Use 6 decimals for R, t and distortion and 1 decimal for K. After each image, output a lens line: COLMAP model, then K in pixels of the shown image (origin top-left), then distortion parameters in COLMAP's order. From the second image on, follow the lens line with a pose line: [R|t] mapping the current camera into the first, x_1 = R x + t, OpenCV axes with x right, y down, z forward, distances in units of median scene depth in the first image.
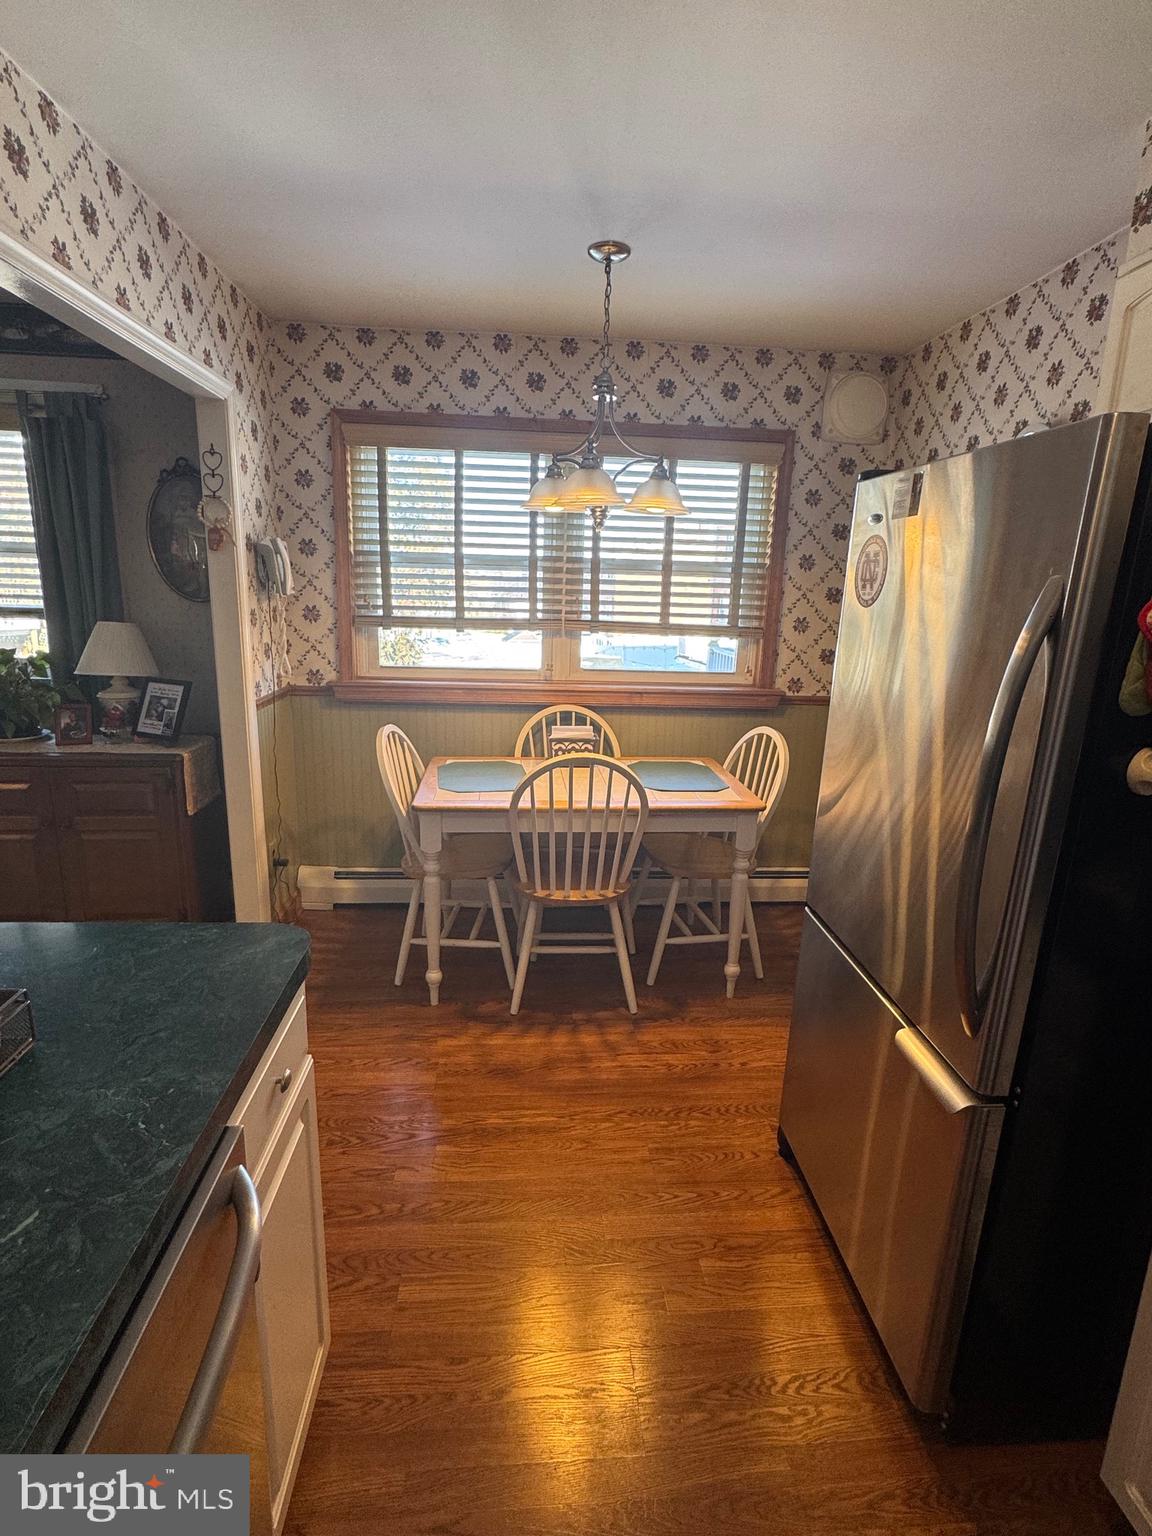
lens RADIAL K [[769.7, 0, 576.8], [0, 769.7, 762.0], [0, 0, 1]] dist [-0.001011, -0.000297]
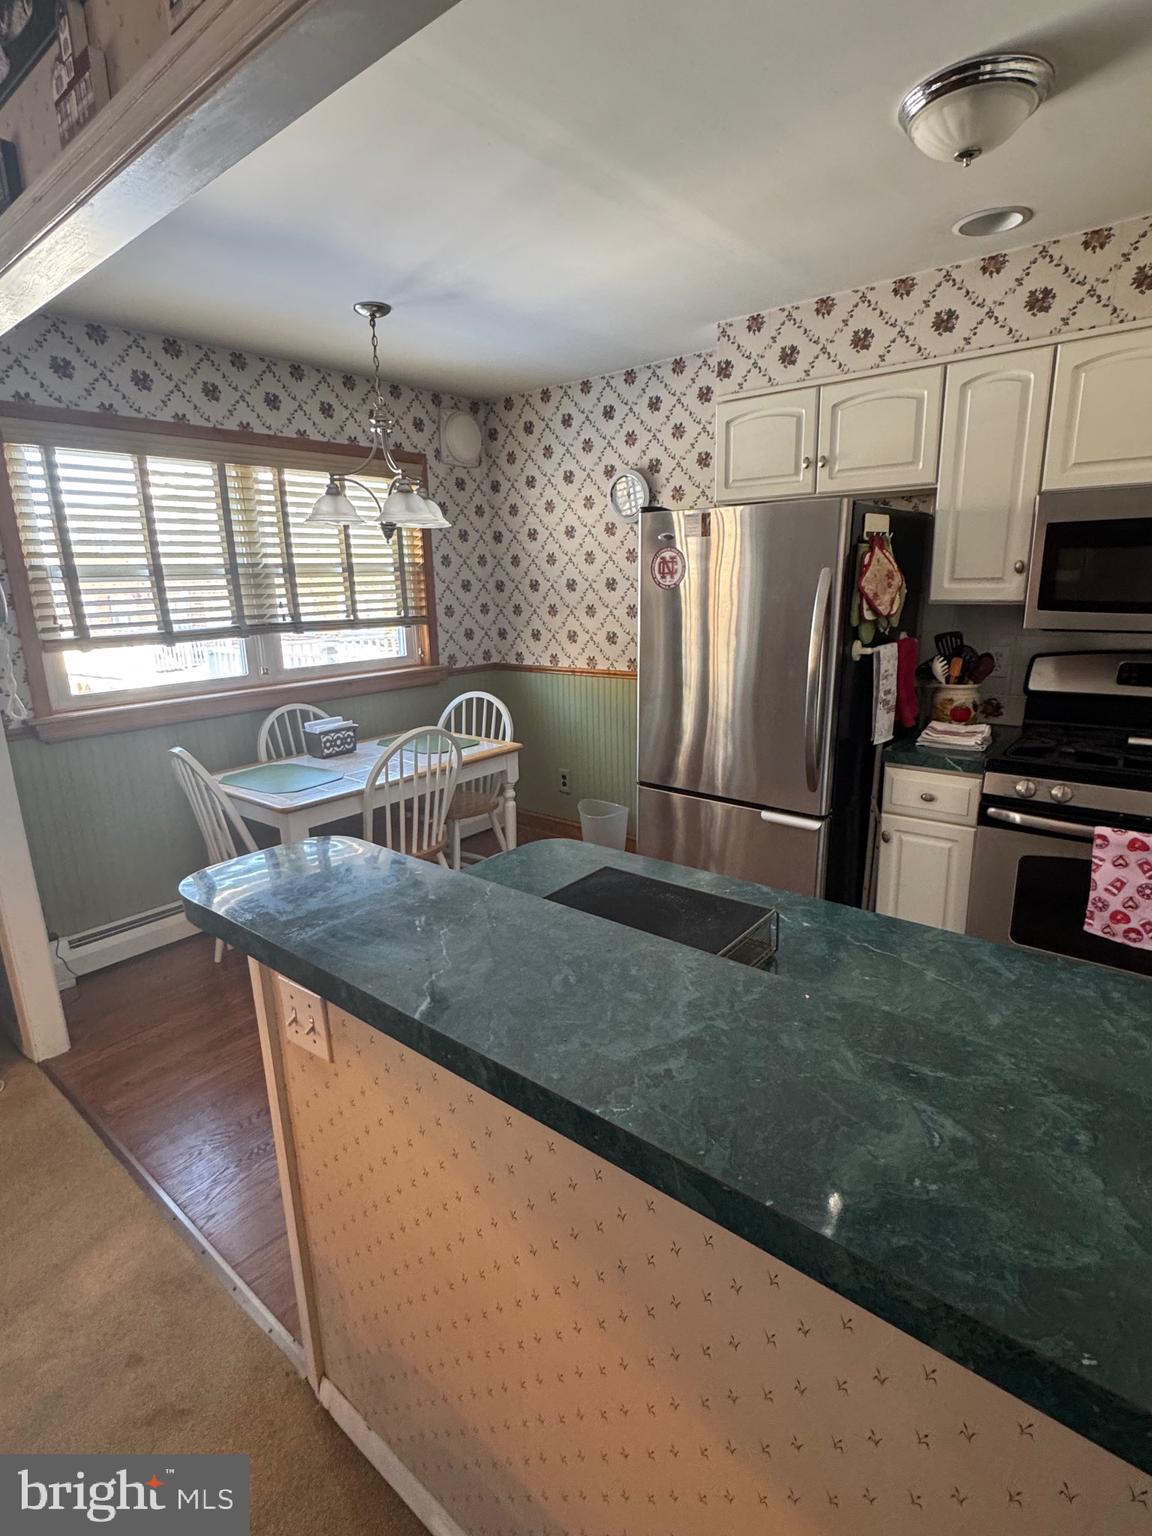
lens RADIAL K [[769.7, 0, 577.8], [0, 769.7, 761.9], [0, 0, 1]] dist [-0.001011, -0.000297]
pose [[0.696449, -0.214436, 0.684819, -0.498716], [0.208049, 0.973659, 0.093297, -0.014714], [-0.686786, 0.077499, 0.722716, -0.020987]]
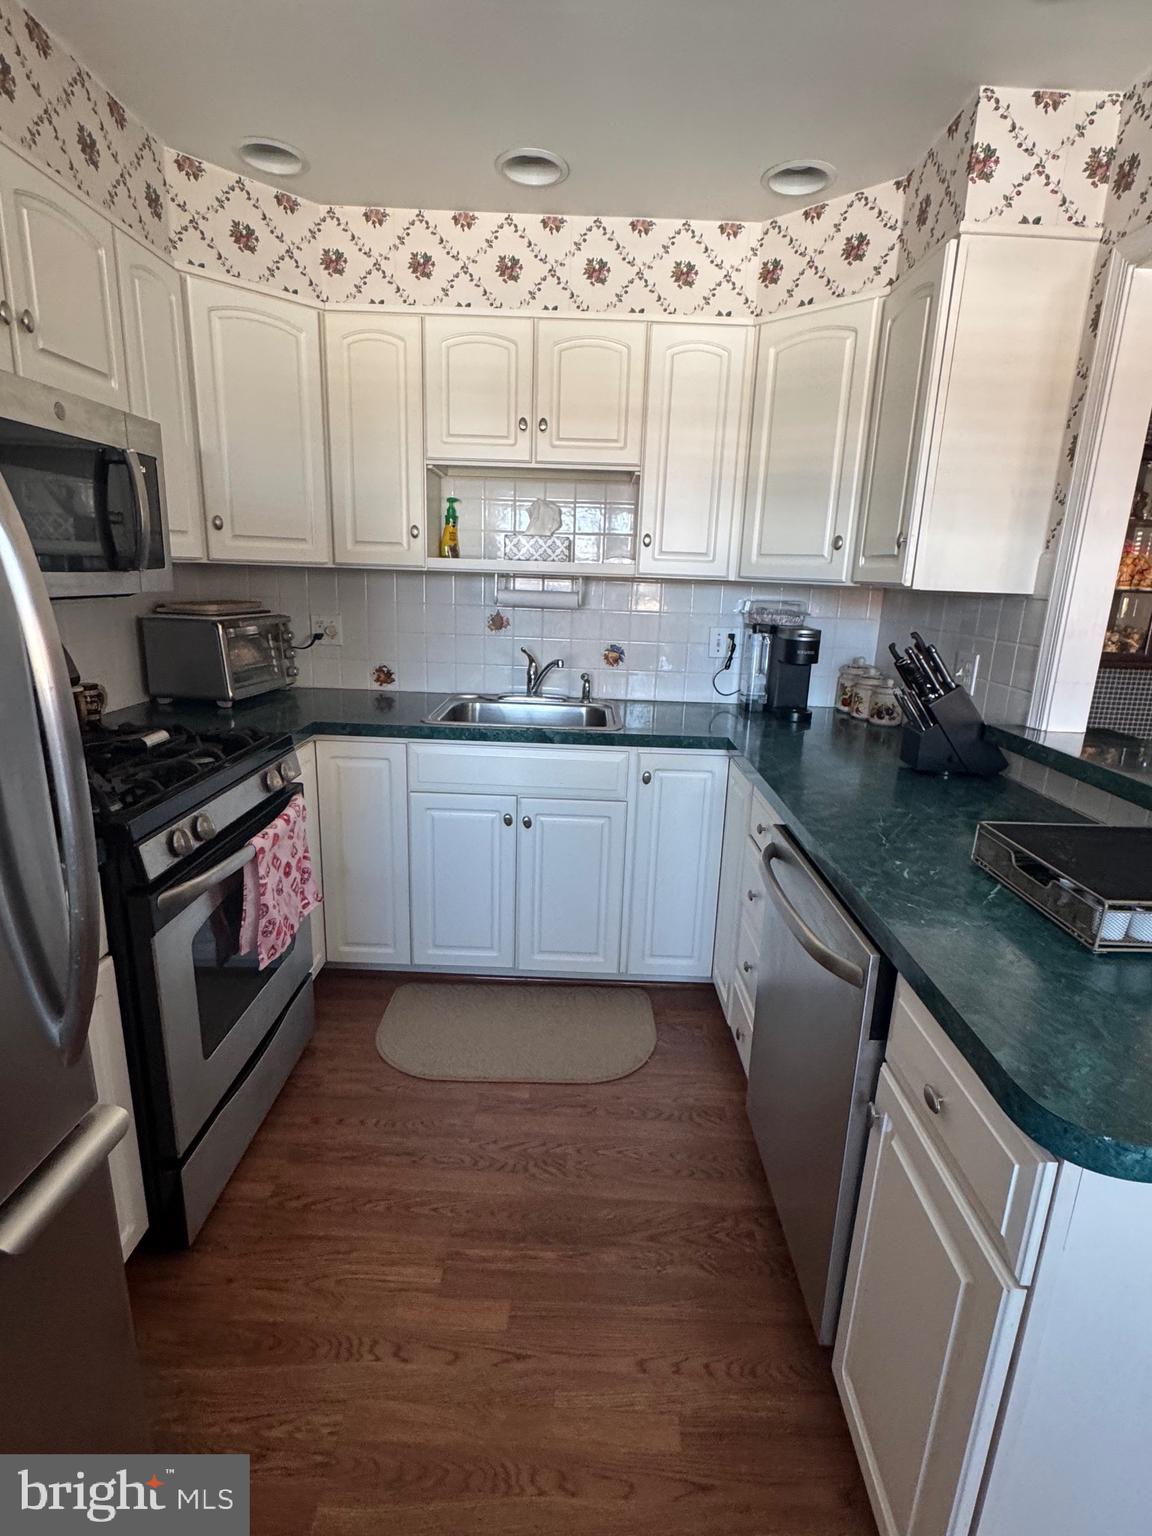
lens RADIAL K [[769.7, 0, 564.9], [0, 769.7, 765.8], [0, 0, 1]] dist [-0.001011, -0.000297]
pose [[-0.993947, -0.081537, 0.073632, 0.003170], [-0.038114, 0.884505, 0.464972, -0.100575], [-0.103041, 0.459351, -0.882258, 0.561006]]
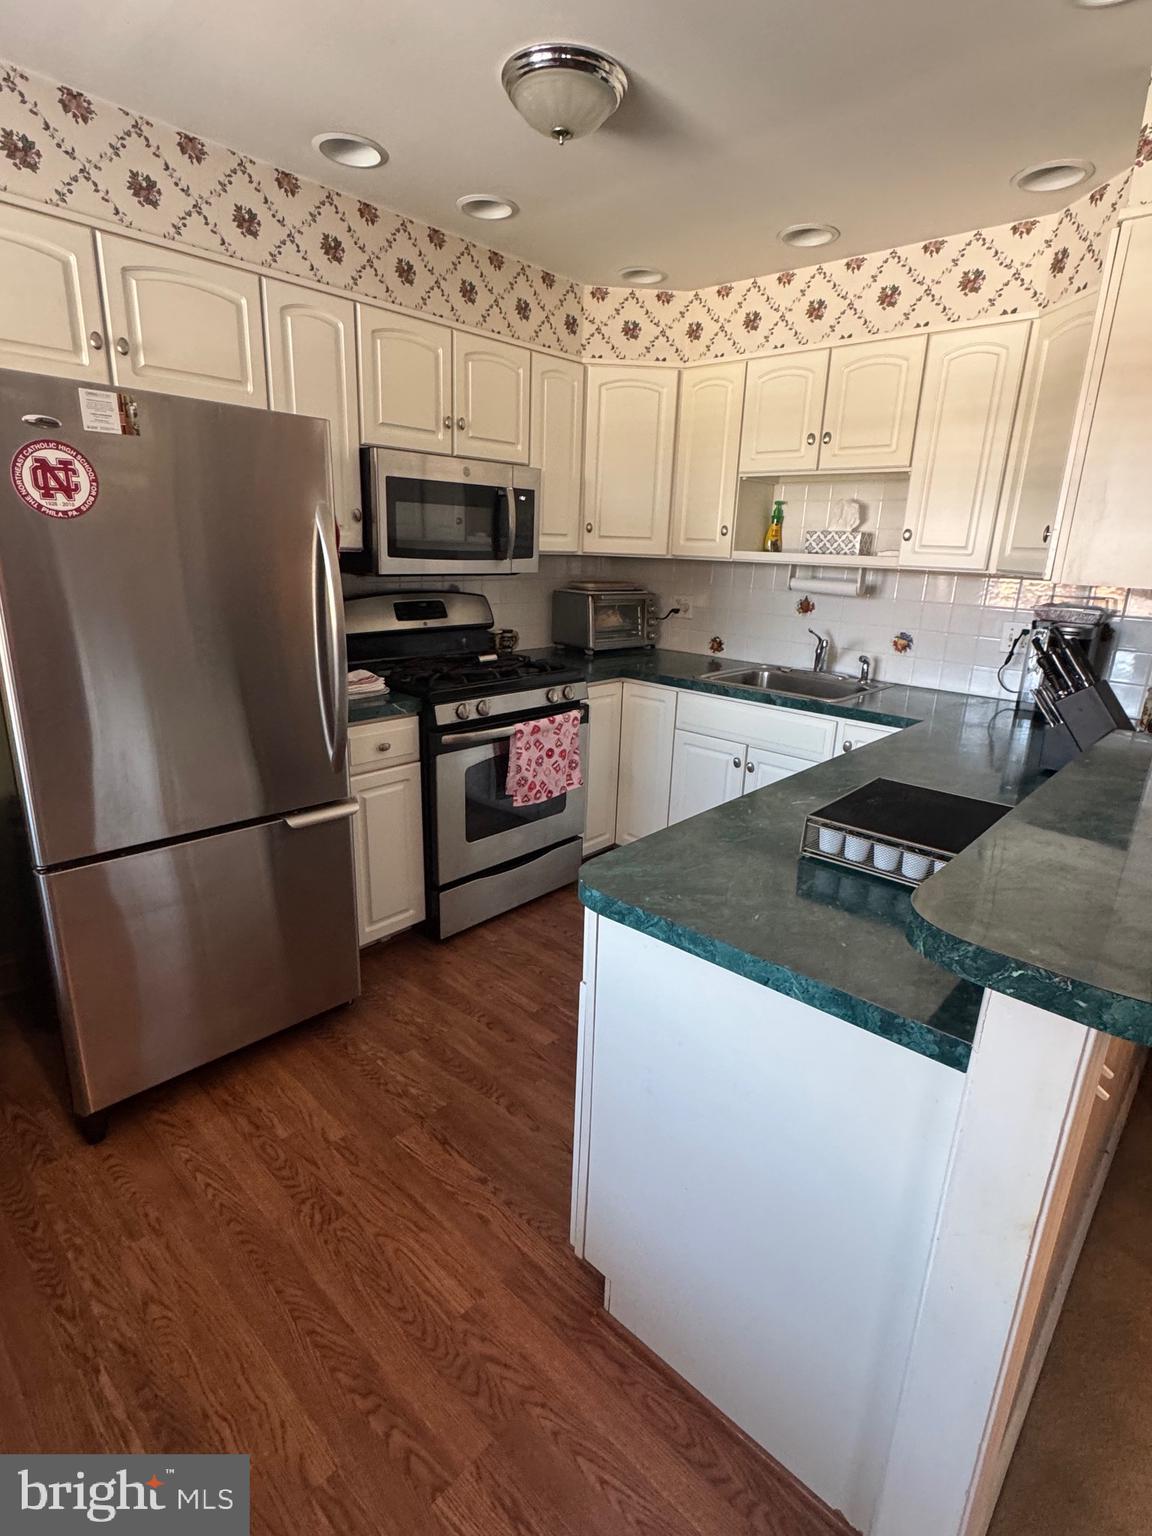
lens RADIAL K [[769.7, 0, 570.0], [0, 769.7, 764.7], [0, 0, 1]] dist [-0.001011, -0.000297]
pose [[-0.670812, -0.254364, 0.696642, -0.397816], [0.121591, 0.888910, 0.441649, -0.136255], [-0.731592, 0.380969, -0.565363, 0.603914]]
